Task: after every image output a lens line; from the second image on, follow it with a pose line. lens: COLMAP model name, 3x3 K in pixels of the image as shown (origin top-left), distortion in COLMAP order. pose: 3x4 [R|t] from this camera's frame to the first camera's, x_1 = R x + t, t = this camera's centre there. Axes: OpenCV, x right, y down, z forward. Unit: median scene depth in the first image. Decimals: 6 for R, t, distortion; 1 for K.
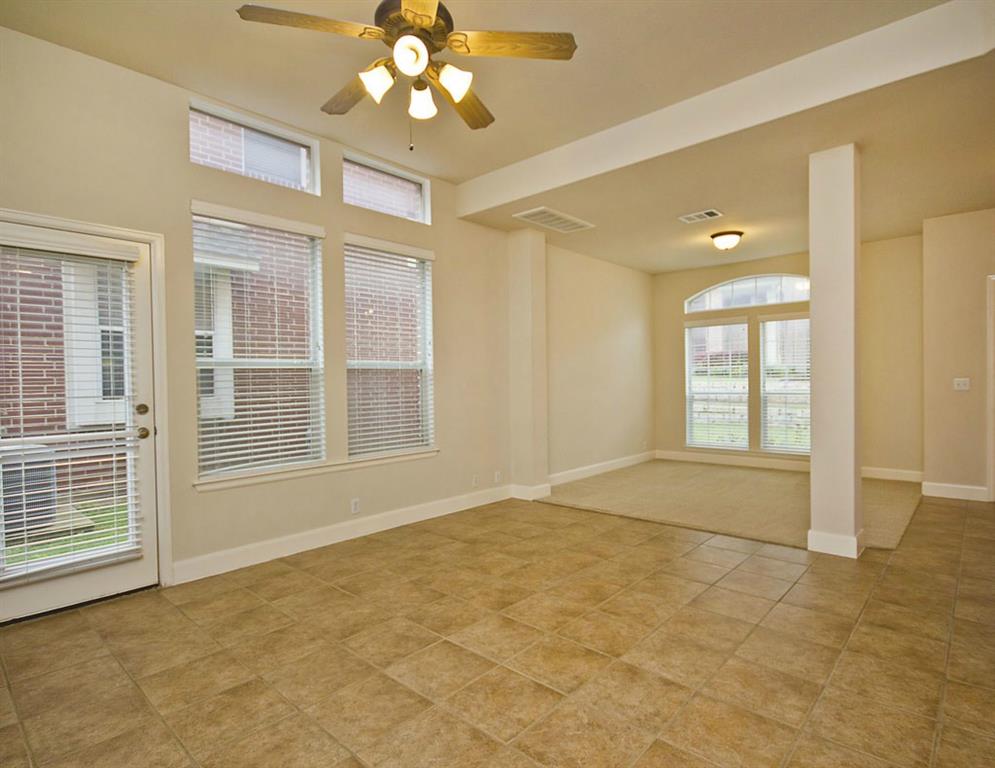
lens RADIAL K [[530.2, 0, 523.3], [0, 530.2, 391.7], [0, 0, 1]] dist [-0.006380, 0.001164]
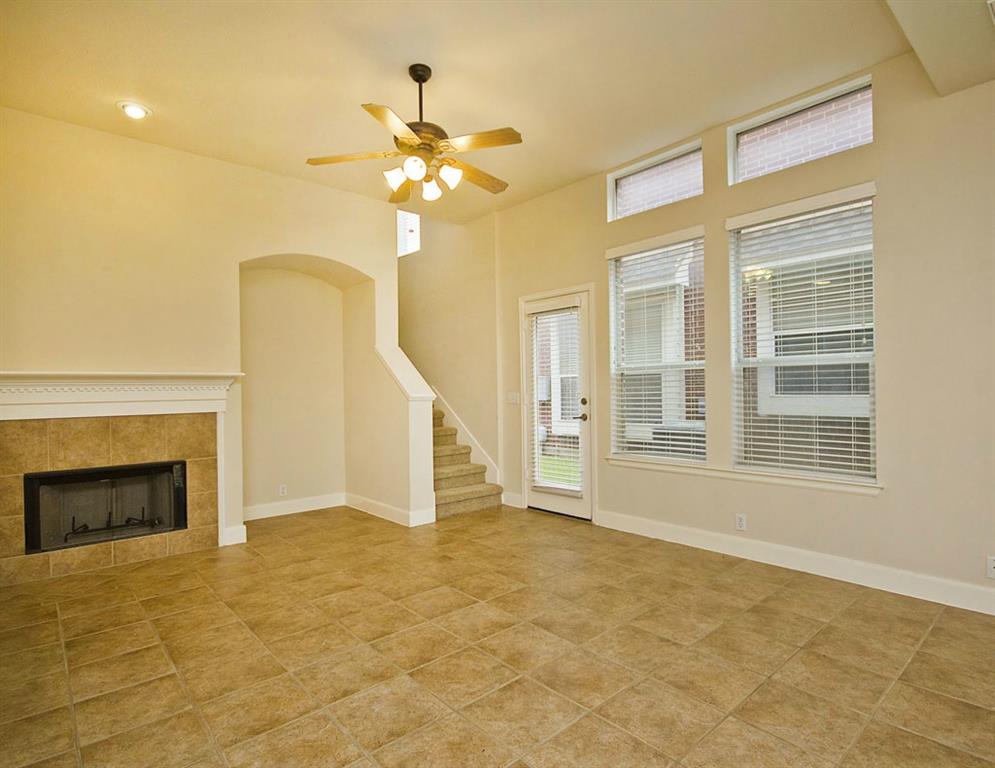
lens RADIAL K [[530.2, 0, 494.0], [0, 530.2, 388.1], [0, 0, 1]] dist [-0.006380, 0.001164]
pose [[-0.139334, 0.016001, -0.990116, 0.824629], [-0.002043, 0.999863, 0.016446, -0.029584], [0.990243, 0.004314, -0.139282, 0.956509]]
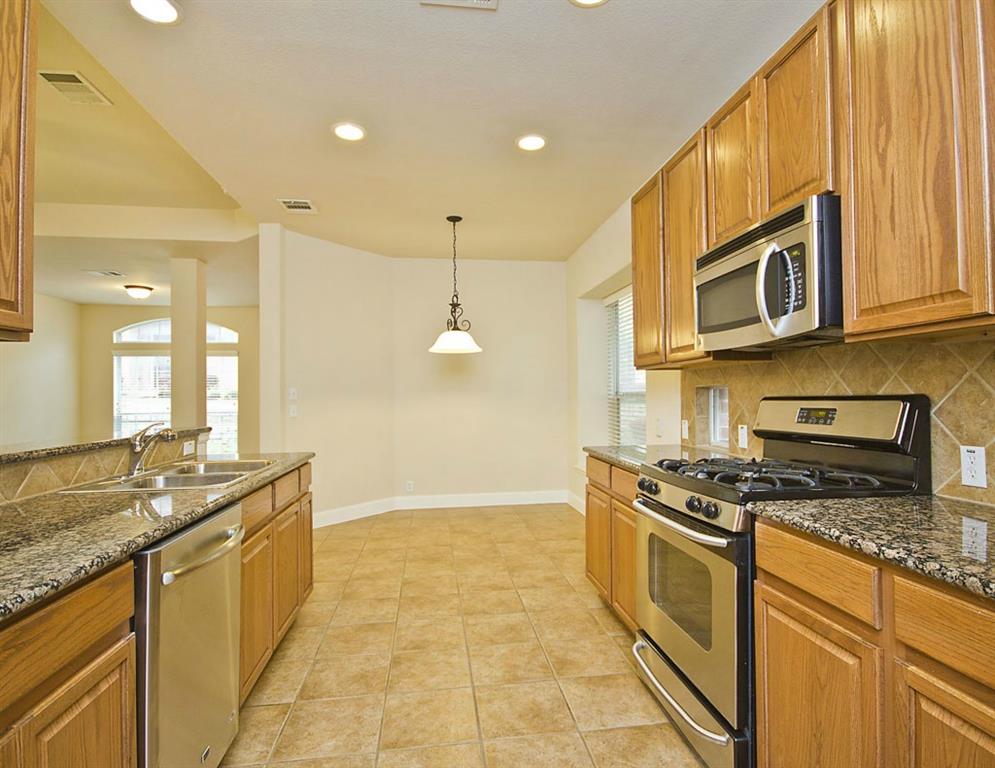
lens RADIAL K [[530.2, 0, 501.5], [0, 530.2, 385.7], [0, 0, 1]] dist [-0.006380, 0.001164]
pose [[0.661423, 0.029726, 0.749424, 0.030835], [0.011704, 0.998684, -0.049942, 0.021218], [-0.749922, 0.041804, 0.660204, -0.881857]]
